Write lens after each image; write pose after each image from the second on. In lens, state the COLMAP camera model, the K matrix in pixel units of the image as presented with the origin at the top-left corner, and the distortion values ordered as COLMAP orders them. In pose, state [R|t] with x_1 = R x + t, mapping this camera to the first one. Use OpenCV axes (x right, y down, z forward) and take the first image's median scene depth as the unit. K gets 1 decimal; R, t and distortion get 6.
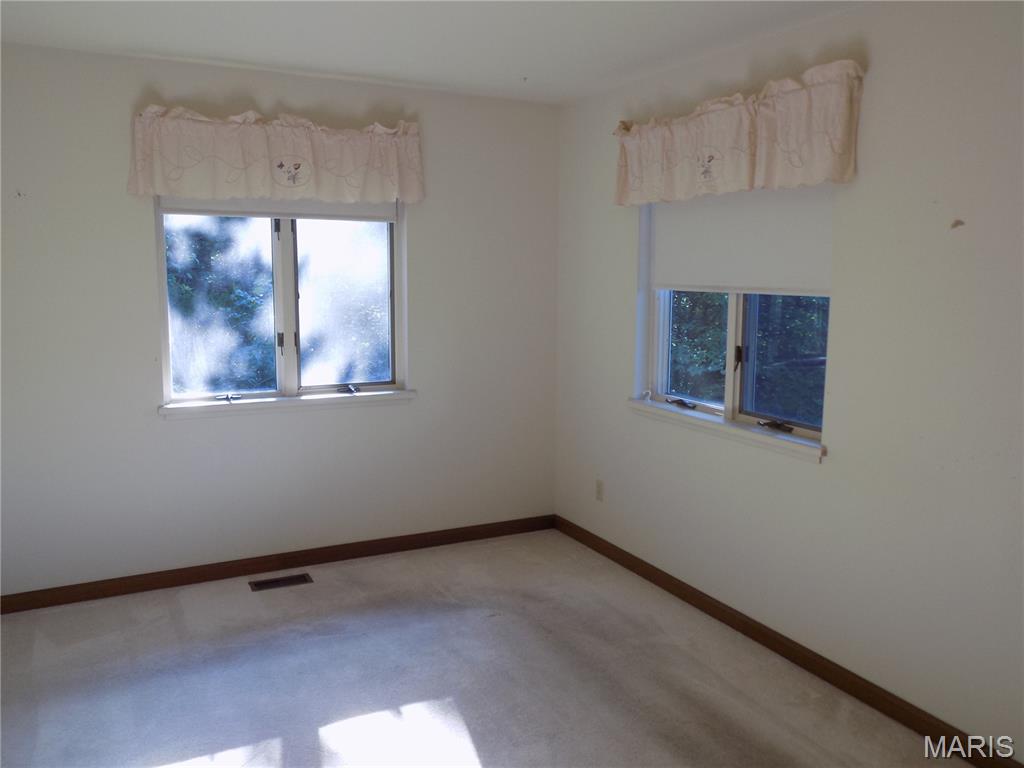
lens RADIAL K [[851.0, 0, 531.3], [0, 851.0, 375.5], [0, 0, 1]] dist [-0.008109, 0.056256]
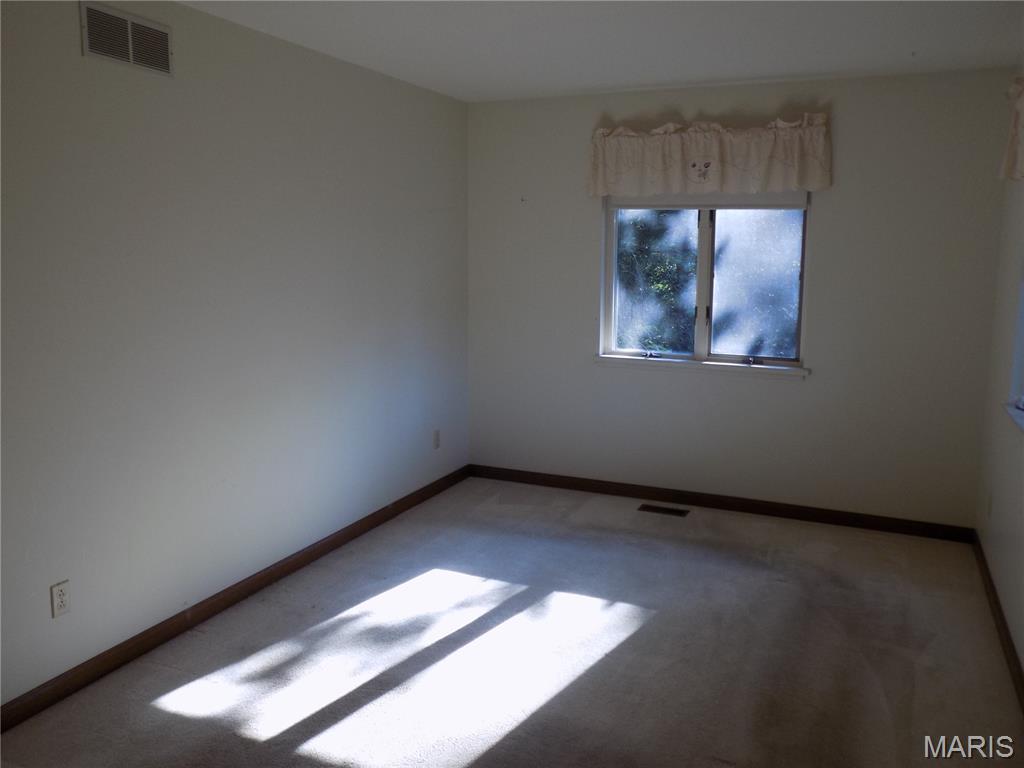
lens RADIAL K [[851.0, 0, 531.3], [0, 851.0, 375.5], [0, 0, 1]] dist [-0.008109, 0.056256]
pose [[0.629337, 0.113159, -0.768850, 0.497268], [-0.112139, 0.992211, 0.054243, 0.007508], [0.769000, 0.052081, 0.637124, 0.073327]]
